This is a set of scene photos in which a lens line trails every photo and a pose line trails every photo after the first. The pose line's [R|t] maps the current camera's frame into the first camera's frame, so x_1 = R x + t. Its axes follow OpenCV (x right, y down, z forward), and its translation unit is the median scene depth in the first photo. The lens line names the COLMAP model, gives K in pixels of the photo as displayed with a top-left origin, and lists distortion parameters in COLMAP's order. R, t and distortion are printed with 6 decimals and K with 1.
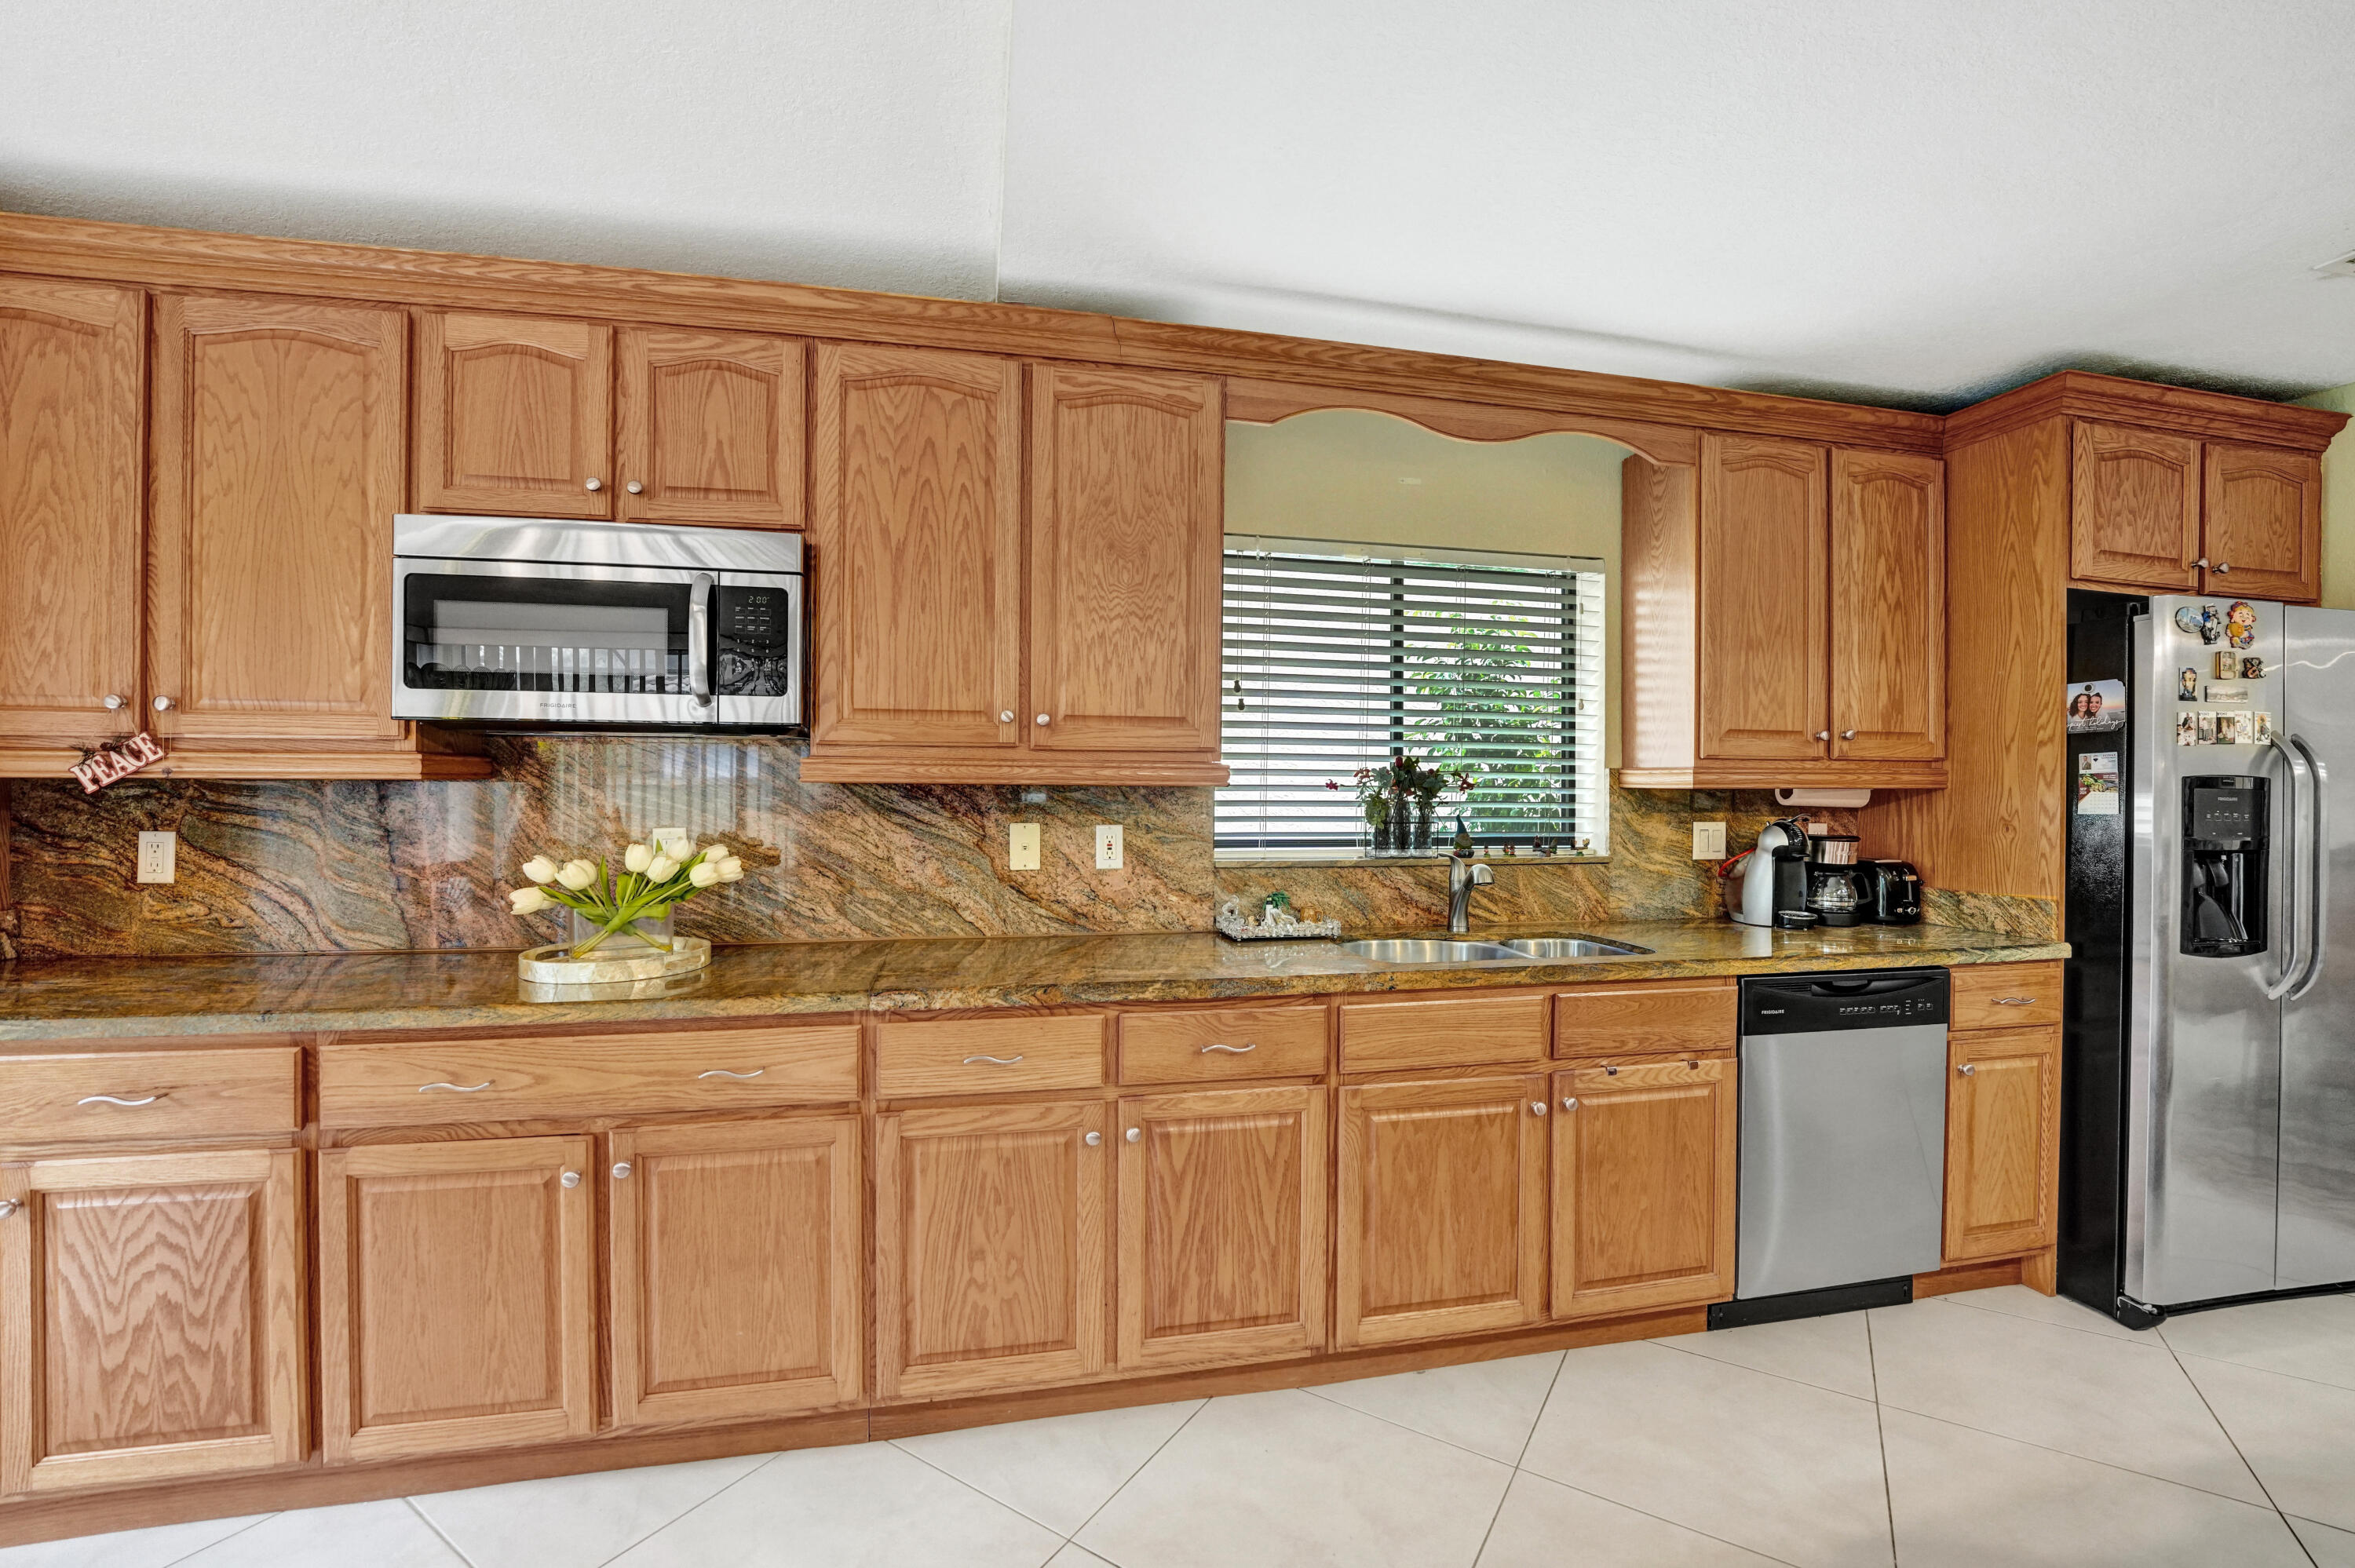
lens RADIAL K [[979.8, 0, 1188.3], [0, 979.8, 786.7], [0, 0, 1]] dist [-0.035304, 0.007002]
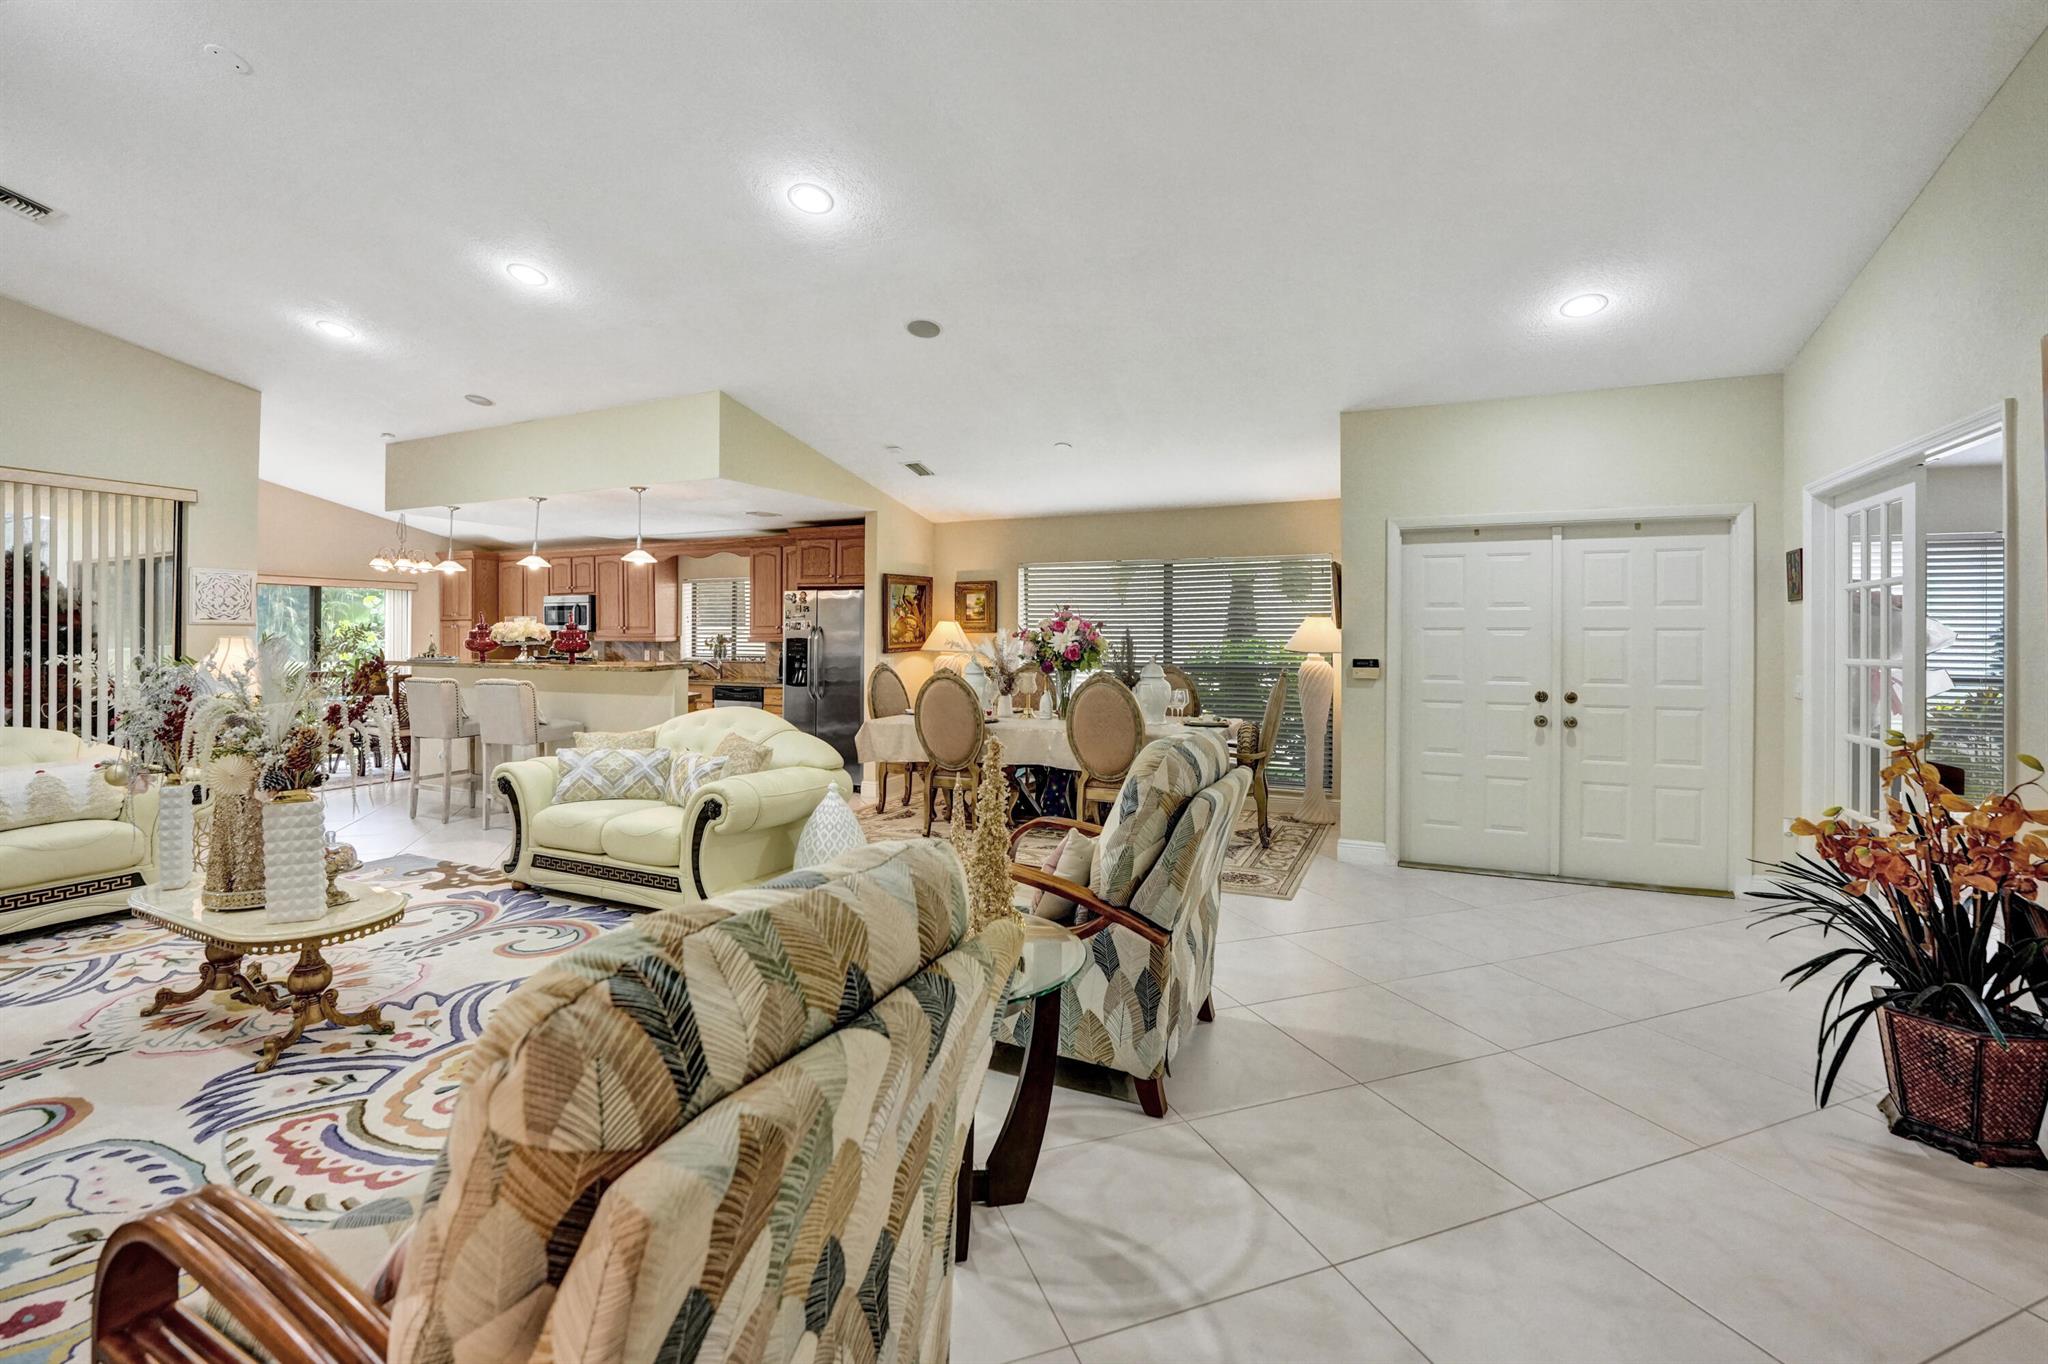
lens RADIAL K [[867.4, 0, 1024.8], [0, 867.4, 635.5], [0, 0, 1]] dist [-0.031789, 0.004175]
pose [[0.801301, -0.007279, -0.598217, 4.113982], [0.001591, 0.999948, -0.010036, 0.015639], [0.598260, 0.007090, 0.801271, -1.283941]]
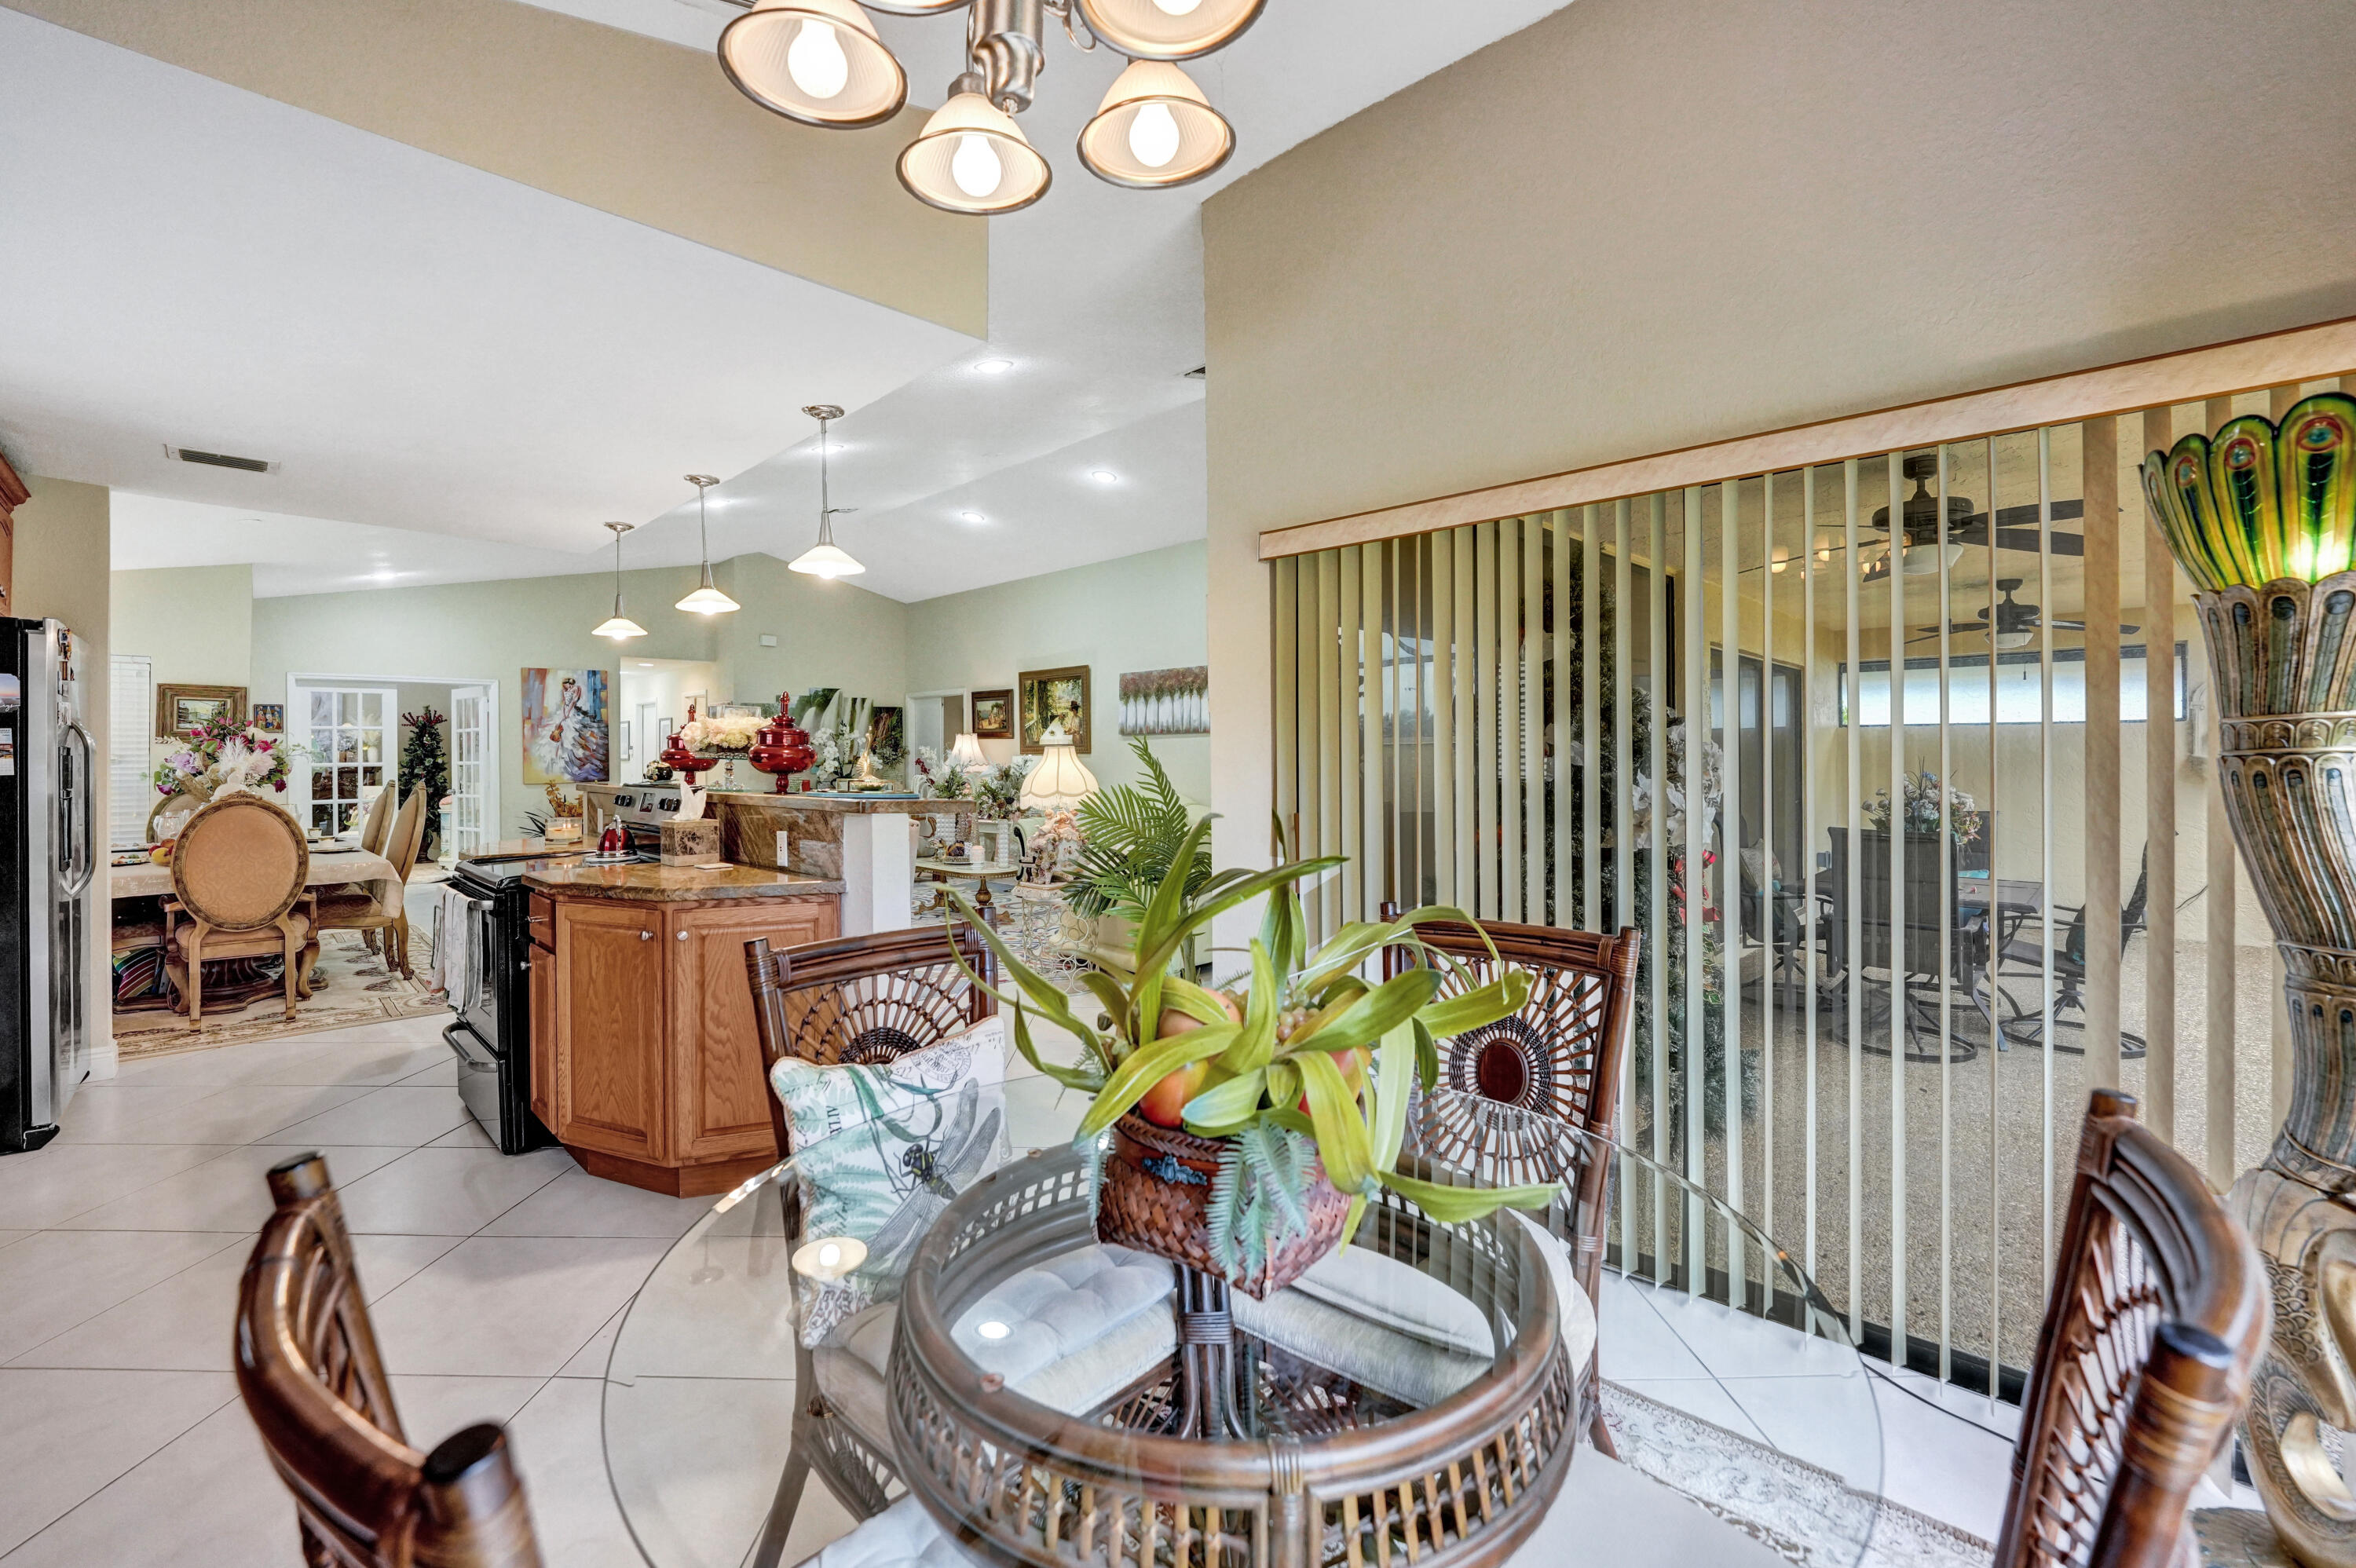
lens RADIAL K [[997.7, 0, 1178.9], [0, 997.7, 730.5], [0, 0, 1]] dist [-0.031789, 0.004175]
pose [[-0.544414, 0.017173, 0.838641, -1.155157], [0.003576, 0.999829, -0.018152, -0.002194], [-0.838809, -0.006883, -0.544382, 0.399334]]
